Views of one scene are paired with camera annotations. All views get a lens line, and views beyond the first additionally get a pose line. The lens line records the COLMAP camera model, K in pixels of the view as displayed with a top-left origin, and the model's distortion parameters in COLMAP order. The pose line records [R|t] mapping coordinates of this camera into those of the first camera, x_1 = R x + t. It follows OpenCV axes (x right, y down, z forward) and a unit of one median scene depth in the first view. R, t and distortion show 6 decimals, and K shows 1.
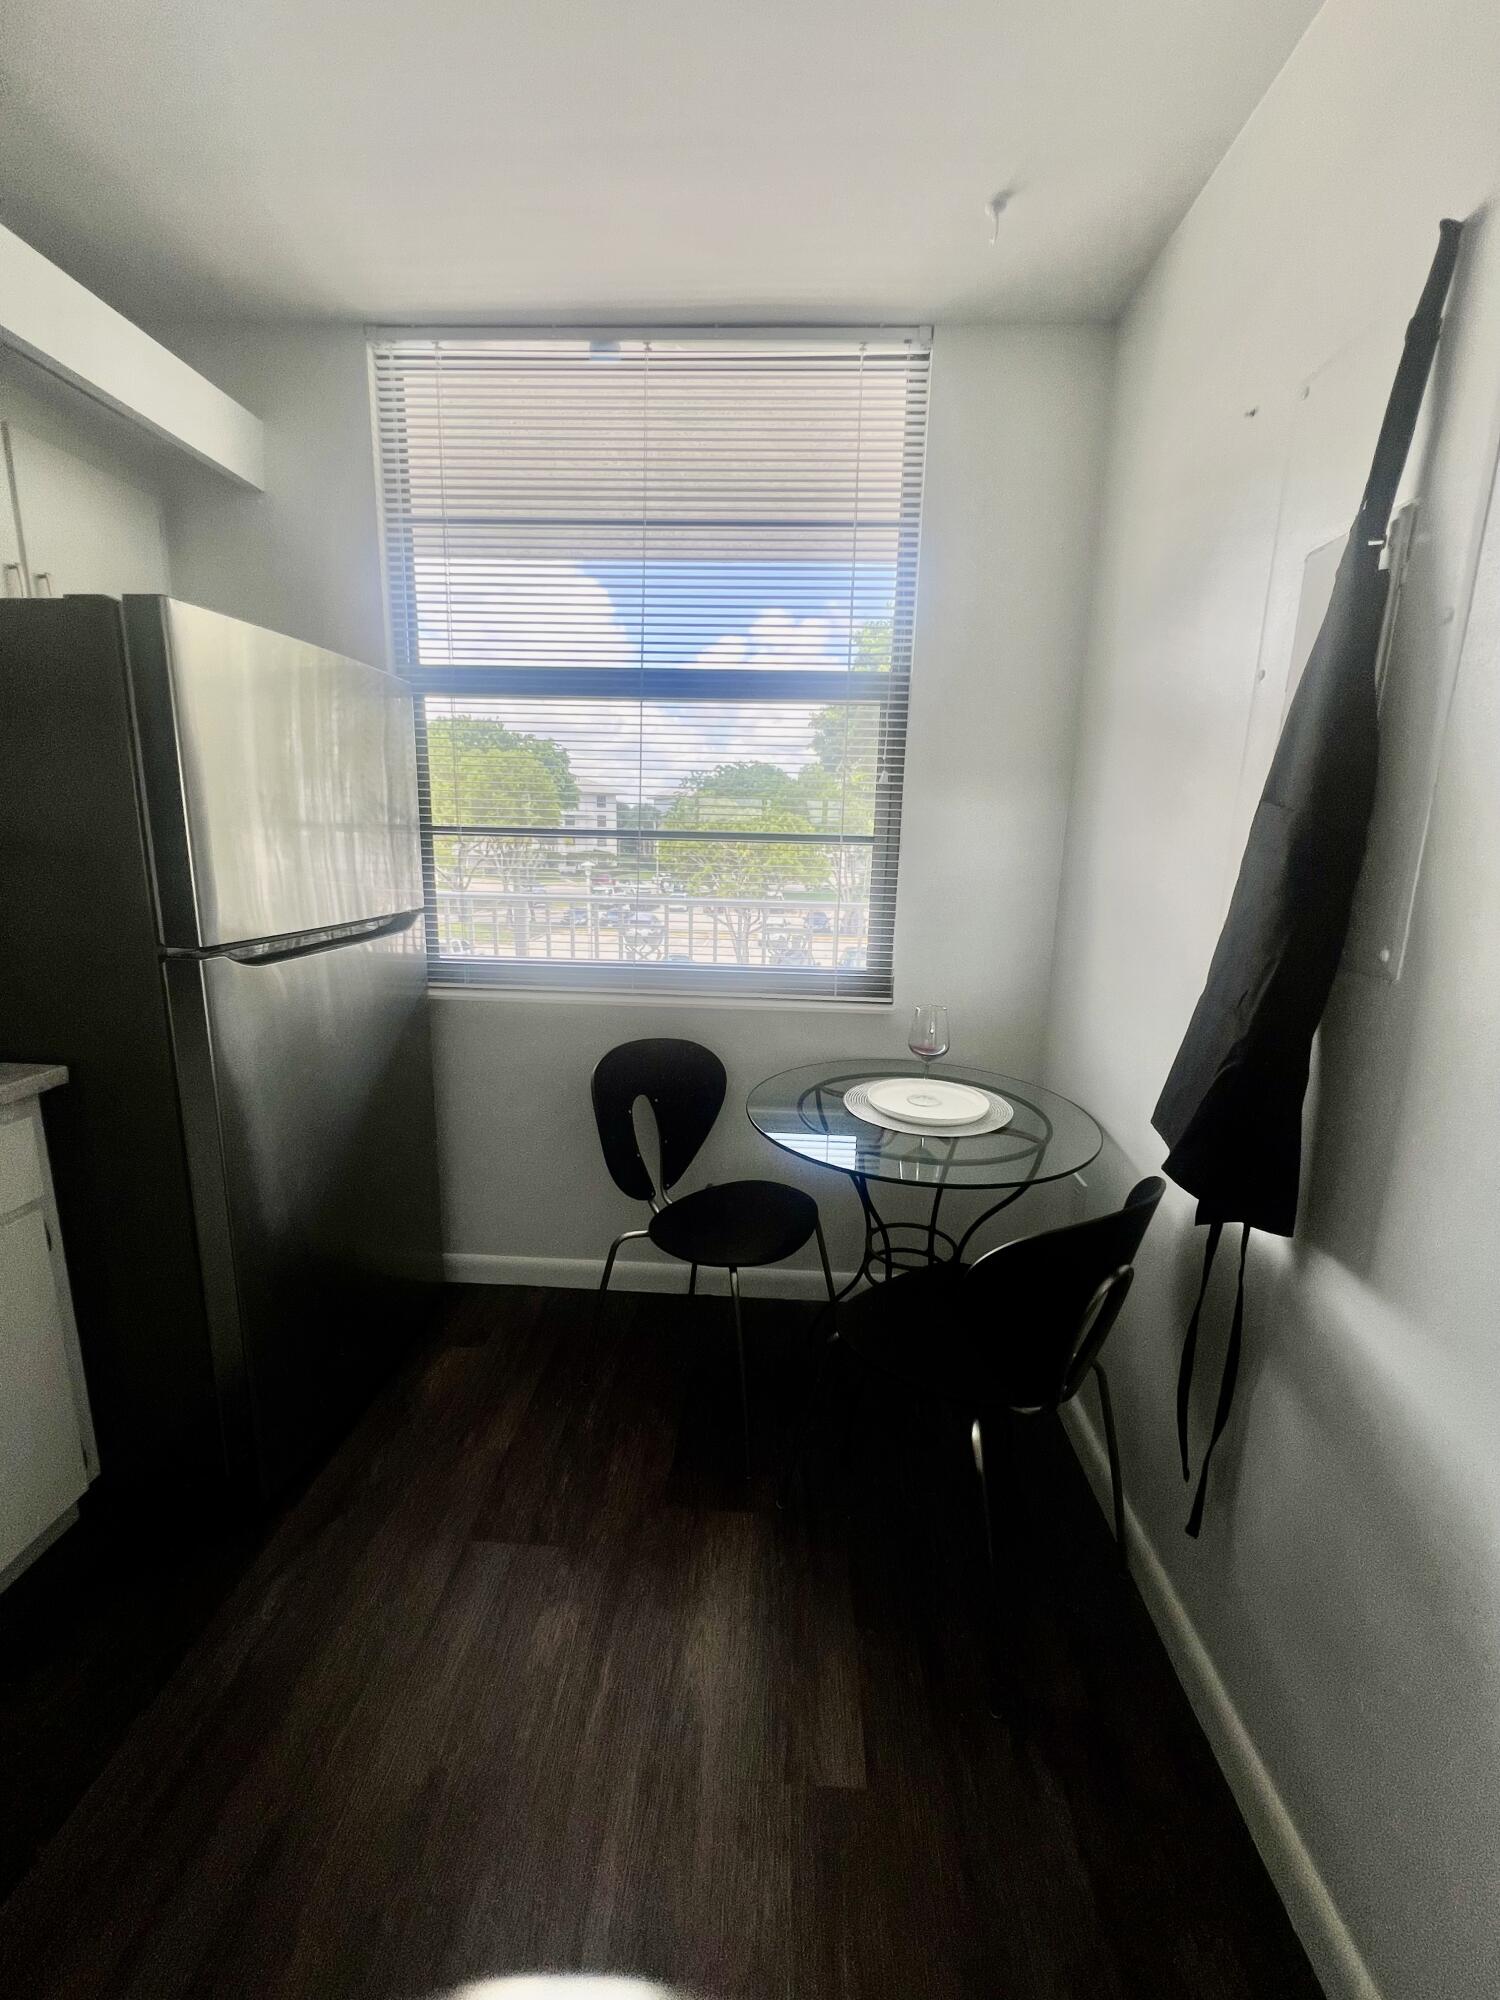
lens RADIAL K [[802.0, 0, 758.4], [0, 802.0, 996.2], [0, 0, 1]] dist [0.001439, 0.000054]
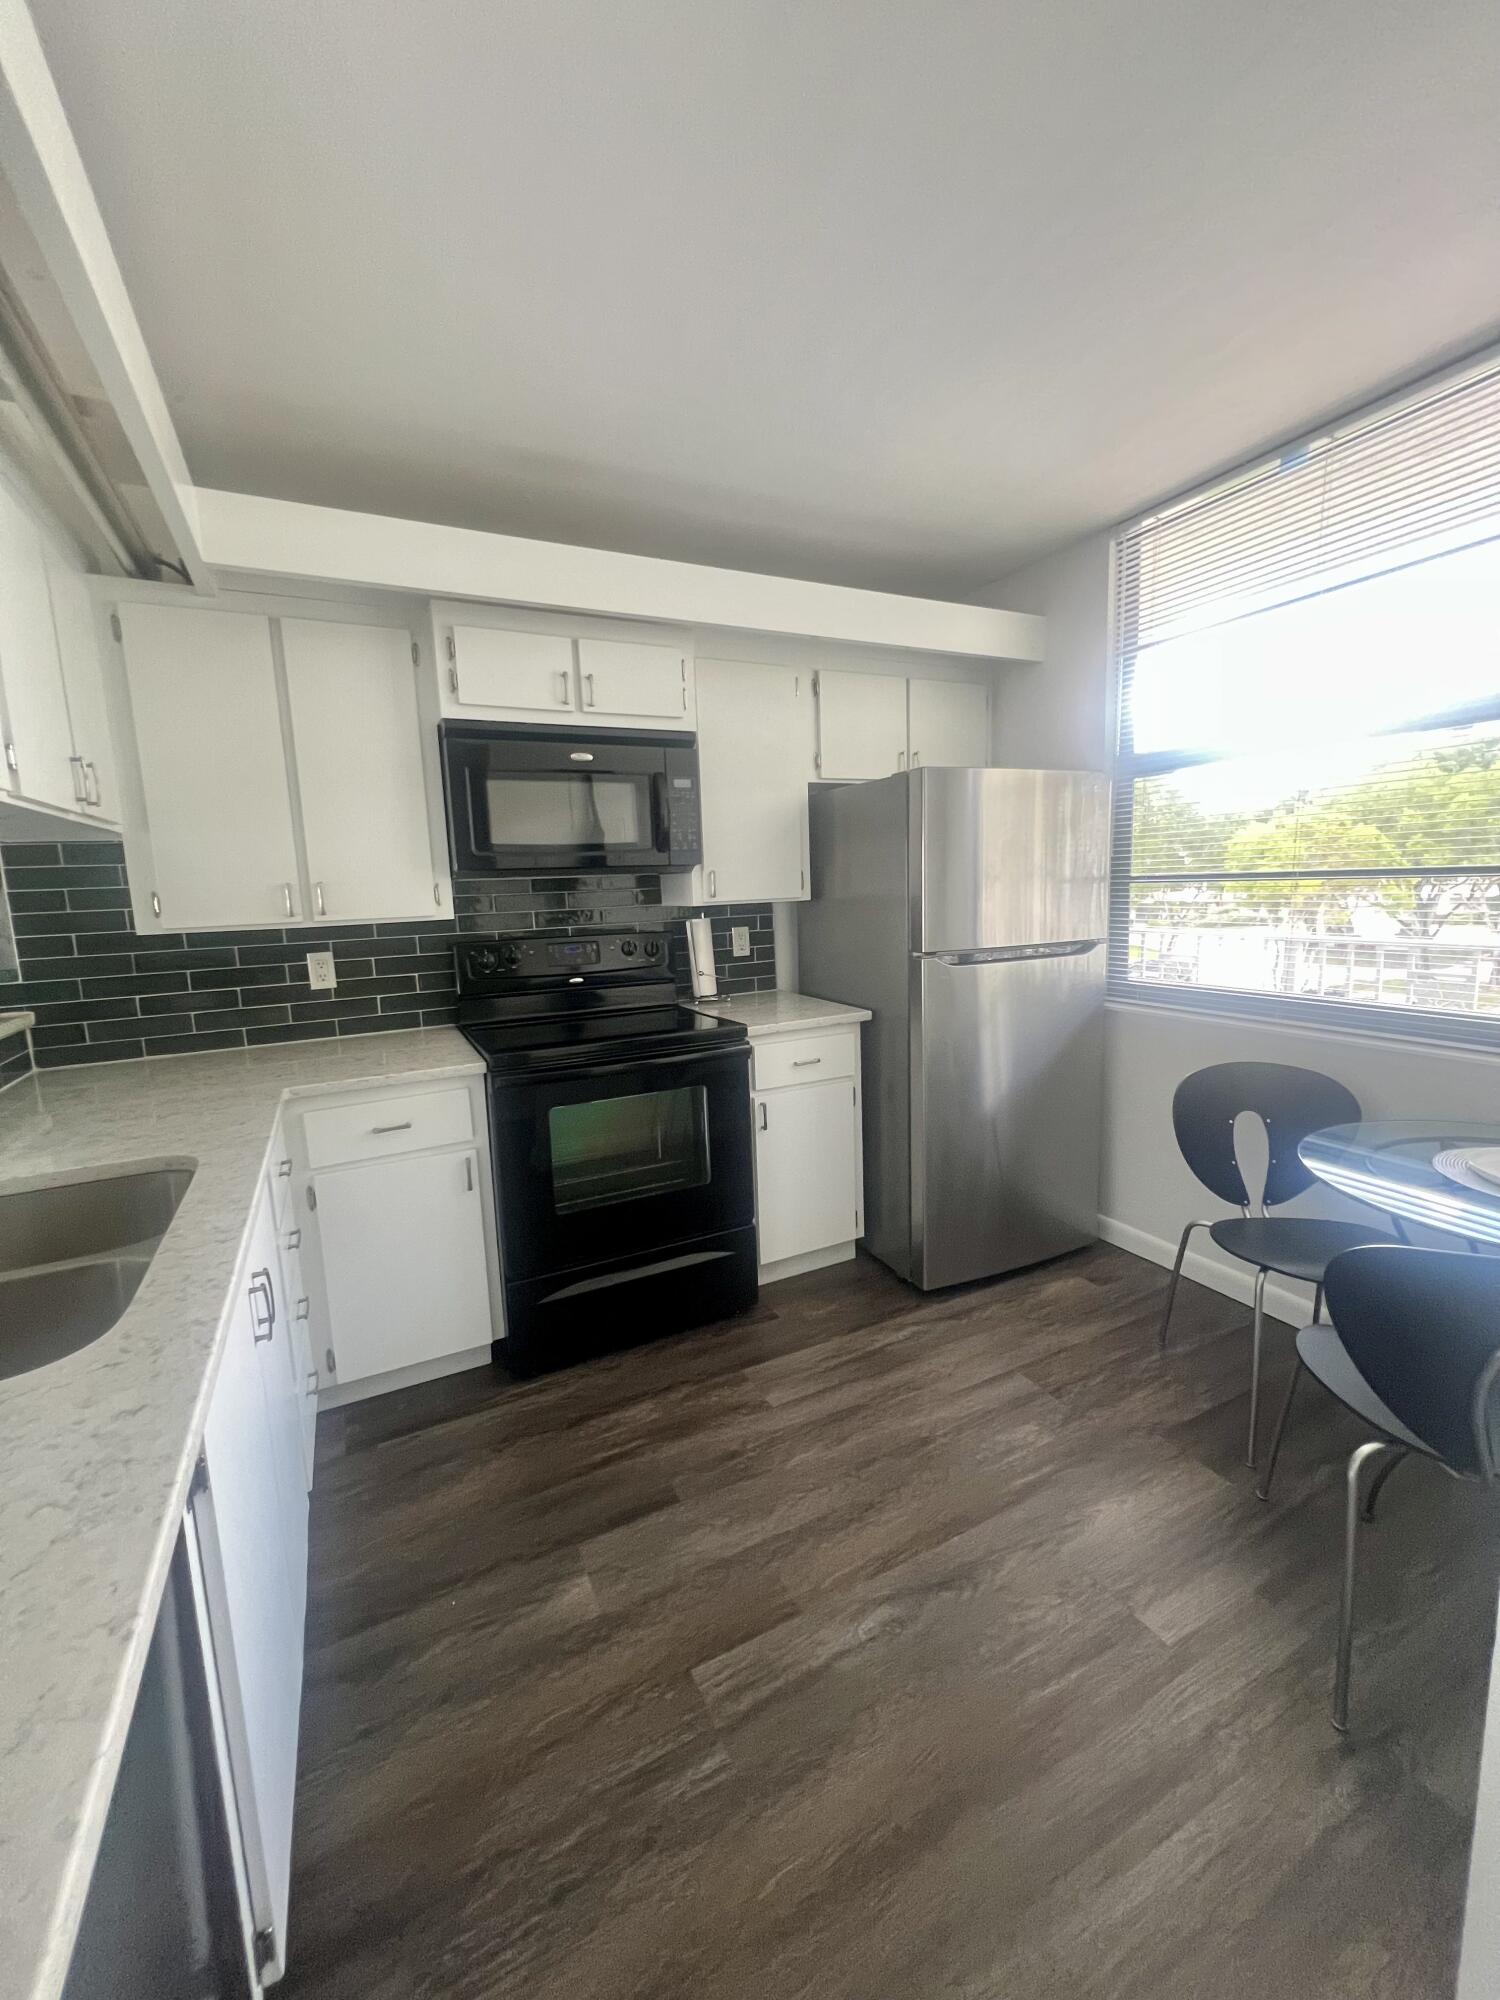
lens RADIAL K [[801.6, 0, 750.9], [0, 801.6, 996.6], [0, 0, 1]] dist [0.000461, -0.000462]
pose [[0.490101, 0.079156, -0.868064, 0.467175], [-0.129731, 0.991401, 0.017158, 0.038294], [0.861957, 0.104206, 0.496156, -0.151826]]
